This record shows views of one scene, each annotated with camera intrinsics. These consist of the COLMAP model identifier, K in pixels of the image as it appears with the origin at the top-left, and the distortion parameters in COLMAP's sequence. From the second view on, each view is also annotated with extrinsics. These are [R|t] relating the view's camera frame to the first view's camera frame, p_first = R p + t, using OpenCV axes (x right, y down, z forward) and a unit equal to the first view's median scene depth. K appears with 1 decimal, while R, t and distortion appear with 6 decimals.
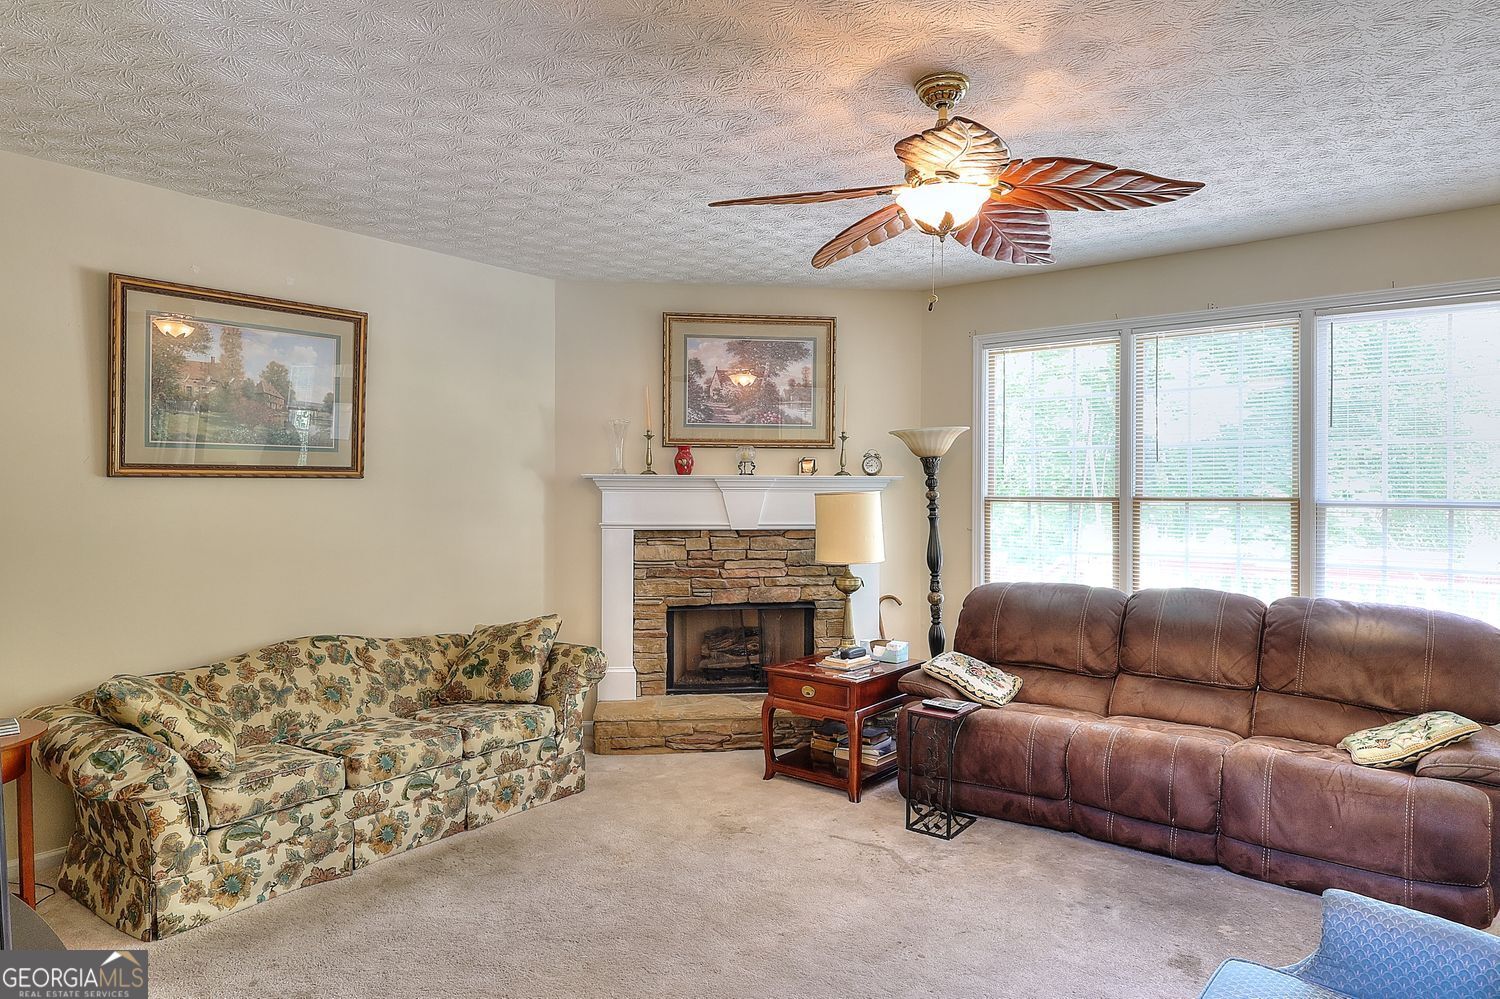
lens RADIAL K [[895.4, 0, 749.9], [0, 895.4, 496.1], [0, 0, 1]] dist [0.002718, -0.001253]
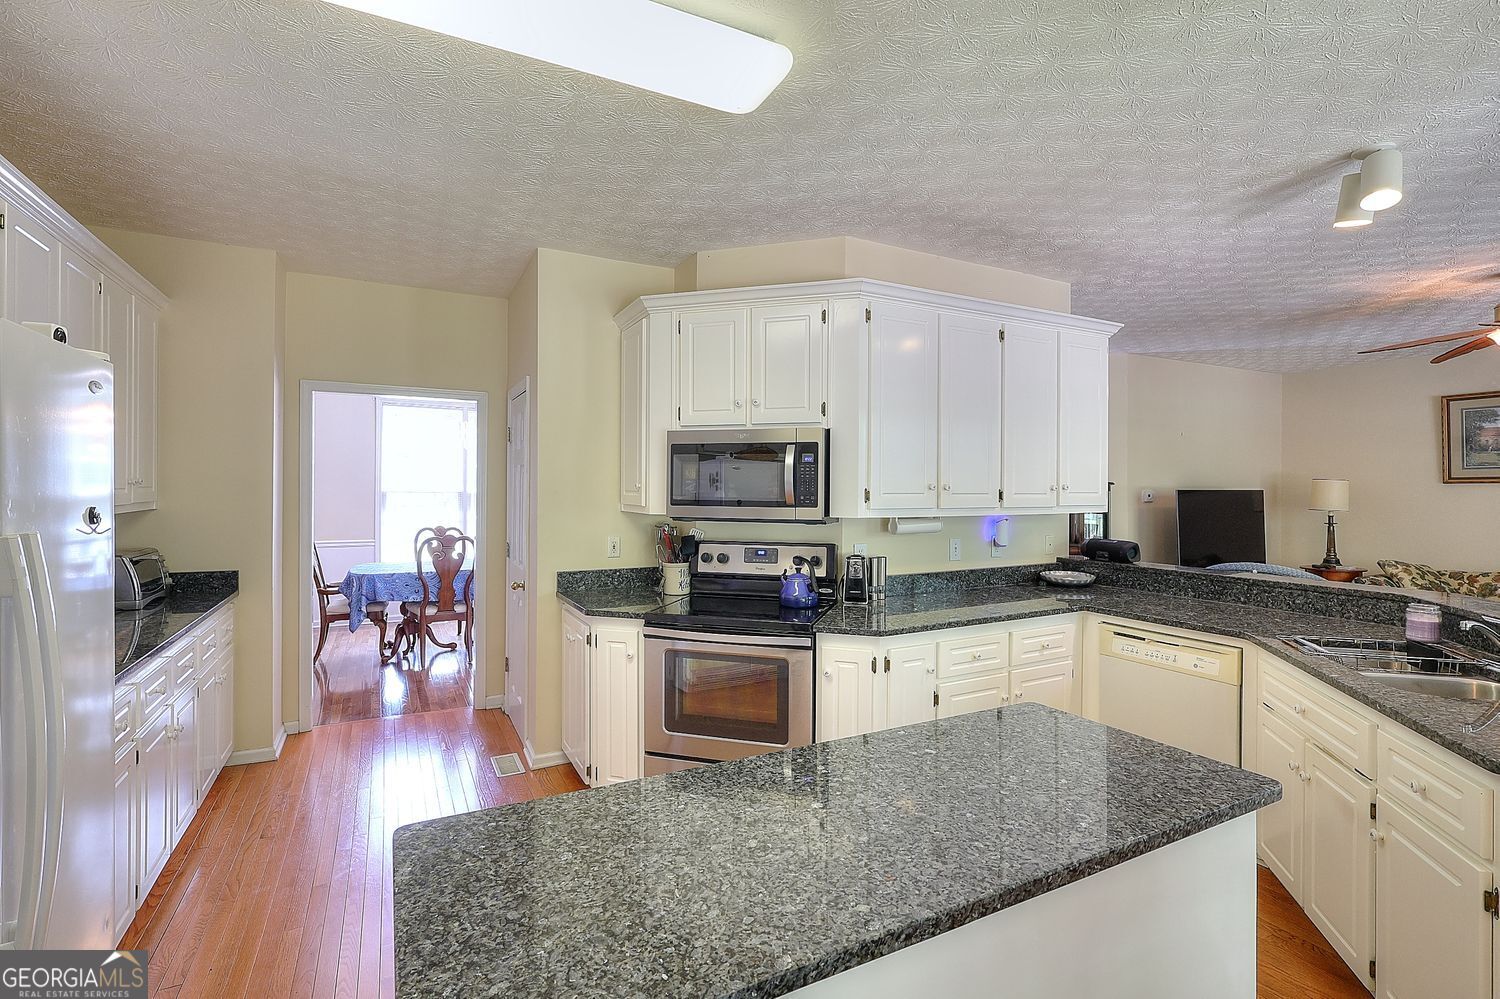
lens RADIAL K [[689.4, 0, 776.8], [0, 689.4, 486.1], [0, 0, 1]] dist [-0.006724, 0.002244]
pose [[-0.377372, -0.005134, -0.926048, 1.054046], [-0.004525, 0.999983, -0.003700, -0.000234], [0.926051, 0.002794, -0.377389, 0.047134]]
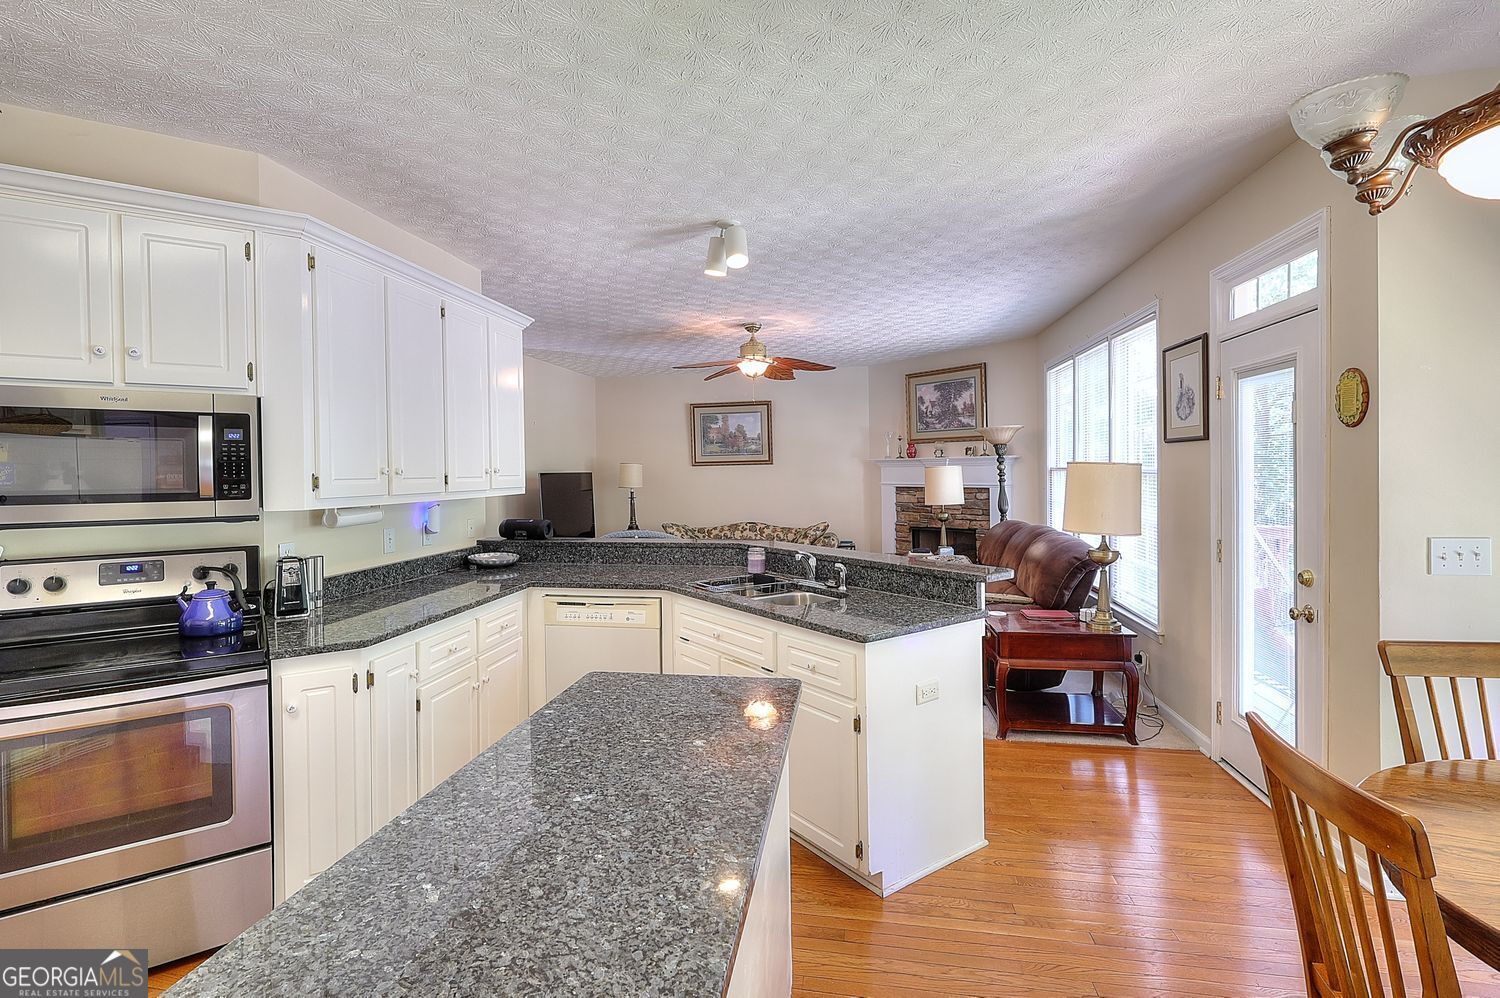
lens RADIAL K [[689.4, 0, 728.4], [0, 689.4, 473.7], [0, 0, 1]] dist [-0.006724, 0.002244]
pose [[0.468074, -0.003205, -0.883683, 1.044252], [0.011890, 0.999926, 0.002672, 0.000975], [0.883609, -0.011758, 0.468078, -0.040679]]
